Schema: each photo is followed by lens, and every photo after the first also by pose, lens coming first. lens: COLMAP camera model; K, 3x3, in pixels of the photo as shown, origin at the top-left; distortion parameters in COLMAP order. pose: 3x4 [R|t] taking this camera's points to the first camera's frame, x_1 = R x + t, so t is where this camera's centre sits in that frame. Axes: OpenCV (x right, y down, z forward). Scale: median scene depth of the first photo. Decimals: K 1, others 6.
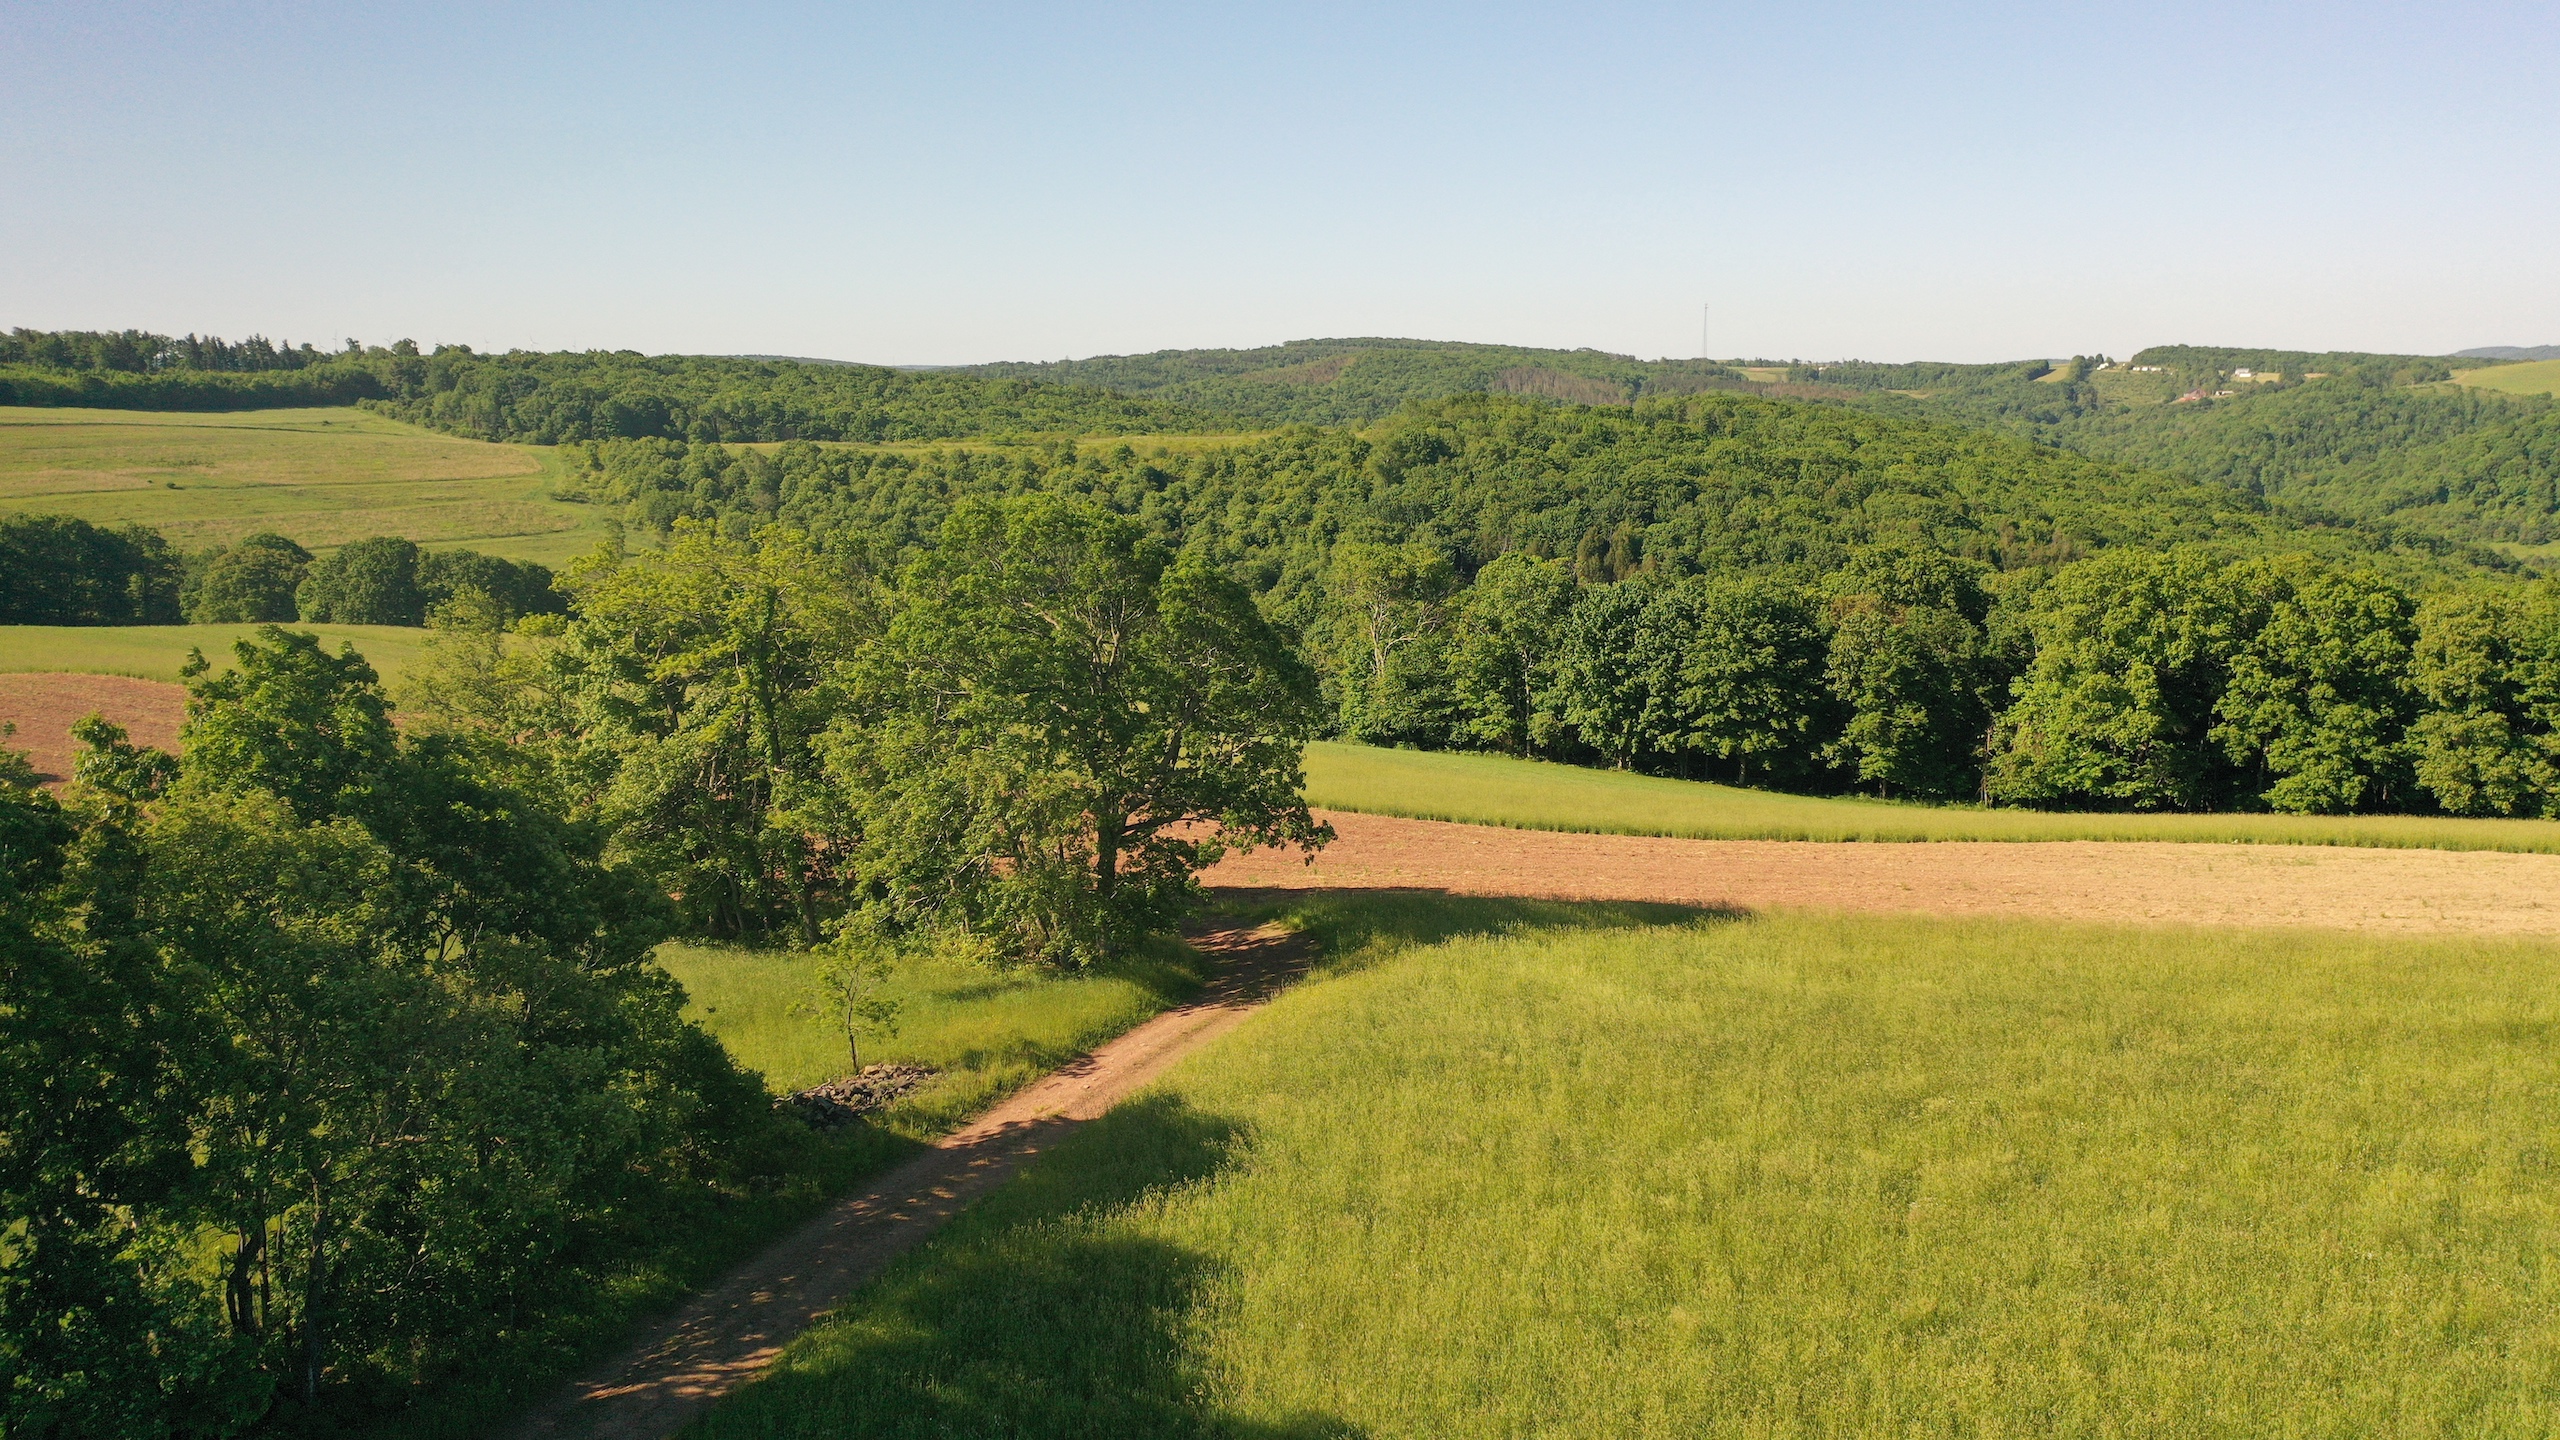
lens RADIAL K [[2023.2, 0, 1270.7], [0, 2023.2, 718.0], [0, 0, 1]] dist [0.008678, 0.001139]
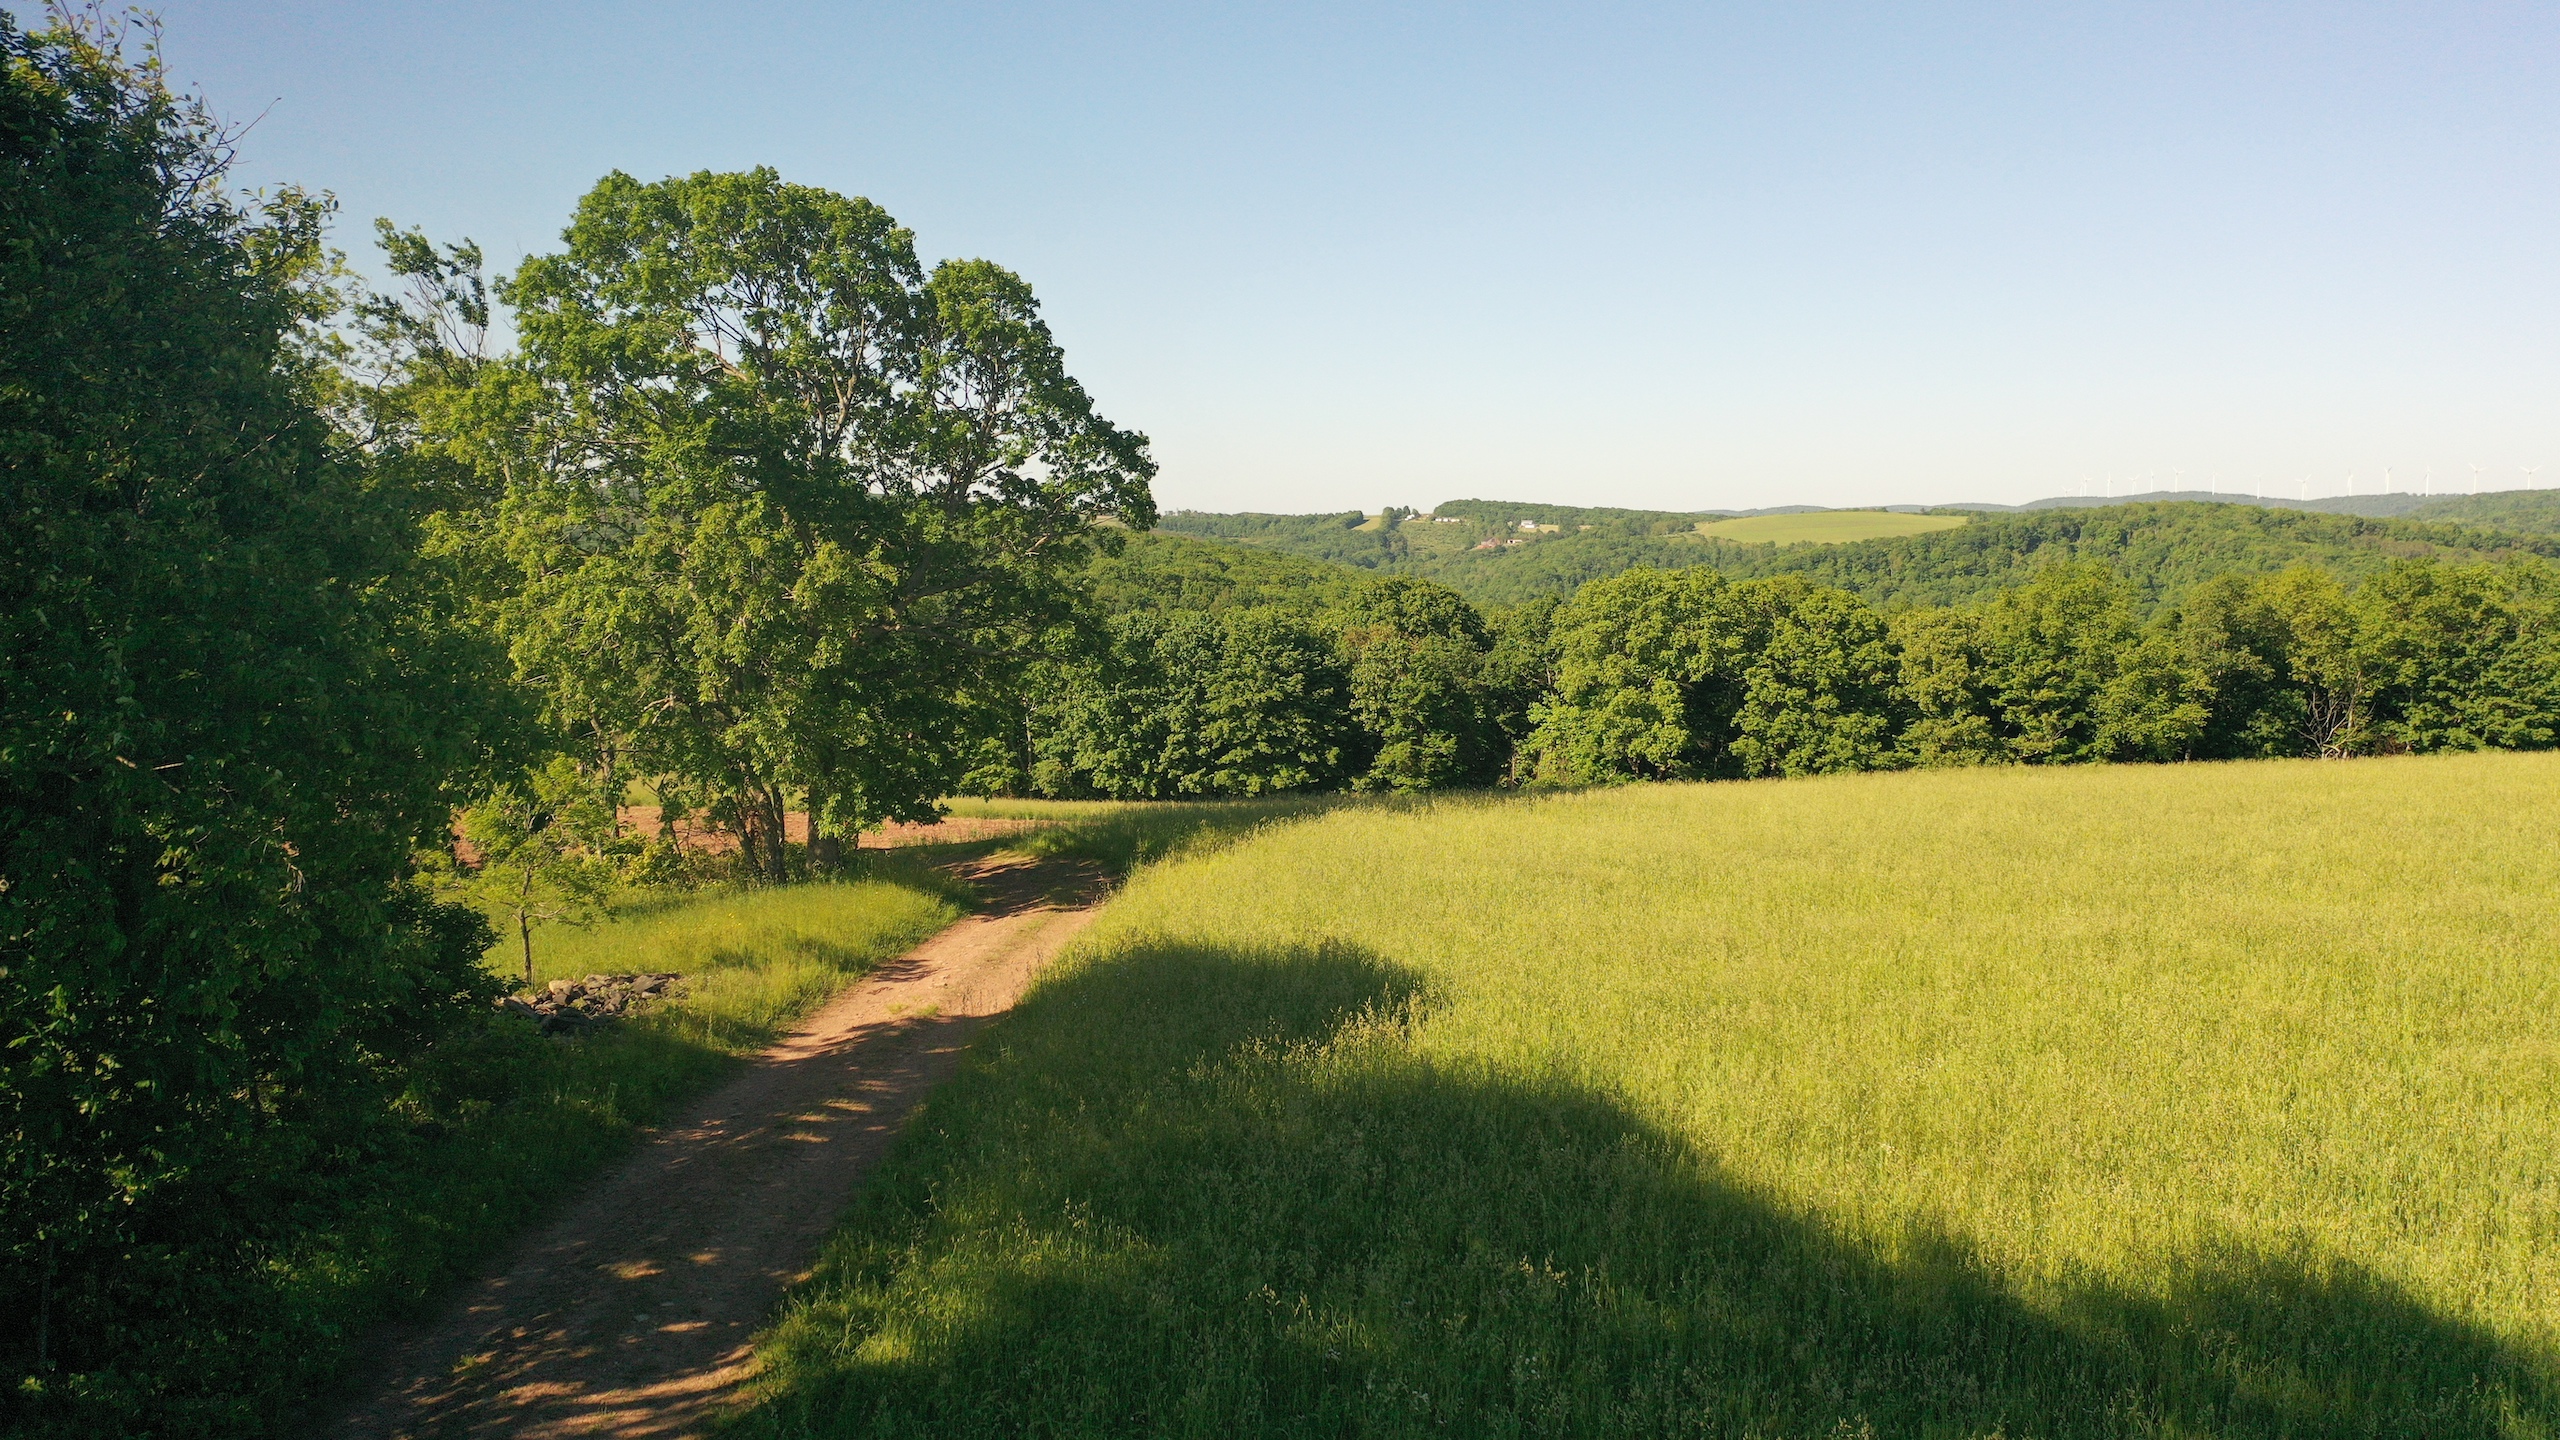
lens RADIAL K [[2023.2, 0, 1270.7], [0, 2023.2, 718.0], [0, 0, 1]] dist [0.008678, 0.001139]
pose [[0.949374, -0.020246, 0.313495, -0.058668], [0.042949, 0.996916, -0.065684, 0.045475], [-0.311198, 0.075823, 0.947315, 0.117151]]
